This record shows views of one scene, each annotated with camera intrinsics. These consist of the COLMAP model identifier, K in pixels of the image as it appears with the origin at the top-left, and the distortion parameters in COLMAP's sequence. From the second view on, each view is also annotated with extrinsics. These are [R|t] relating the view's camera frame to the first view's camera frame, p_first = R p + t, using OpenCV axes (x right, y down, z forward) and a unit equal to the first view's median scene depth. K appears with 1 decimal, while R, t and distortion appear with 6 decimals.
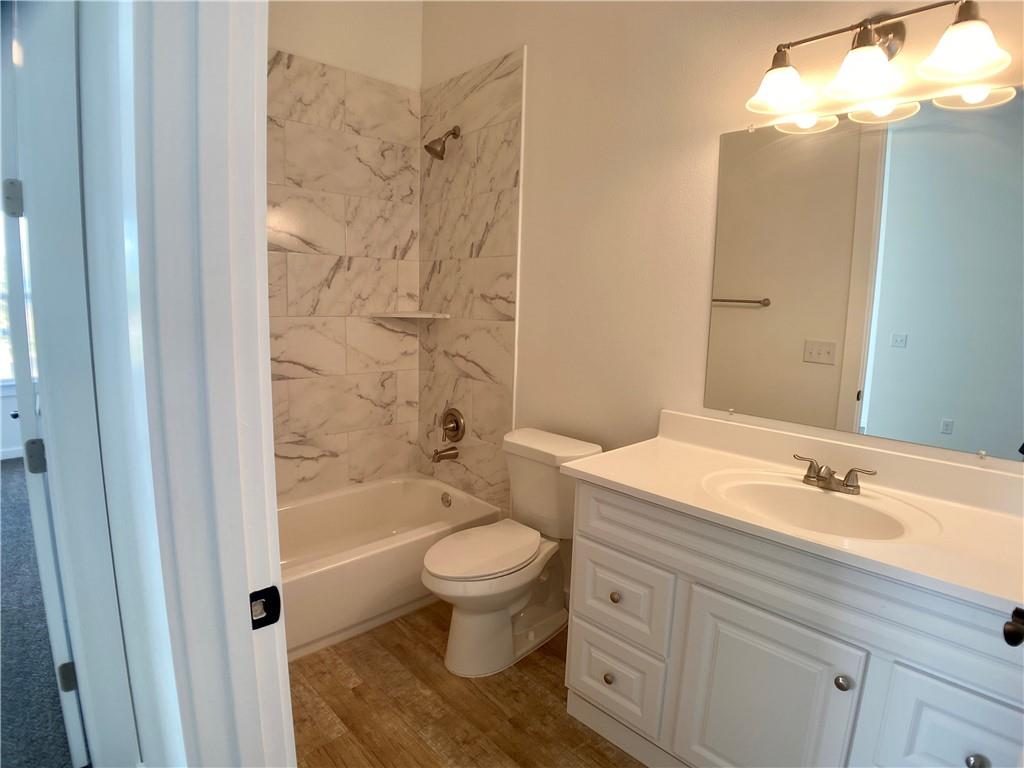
lens RADIAL K [[547.0, 0, 515.3], [0, 547.0, 379.5], [0, 0, 1]] dist [-0.088027, 0.012856]
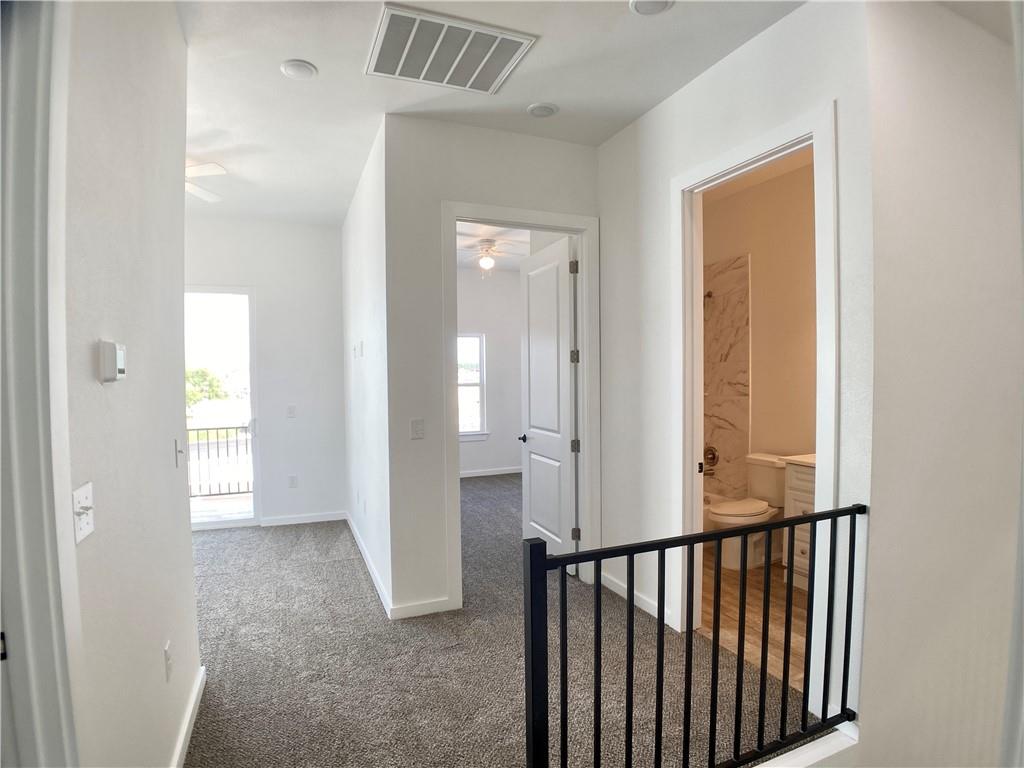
lens RADIAL K [[547.0, 0, 513.2], [0, 547.0, 390.0], [0, 0, 1]] dist [-0.088027, 0.012856]
pose [[0.932823, -0.027827, -0.359260, -0.088657], [-0.016145, 0.992785, -0.118818, 0.100958], [0.359974, 0.116636, 0.925643, -0.965173]]
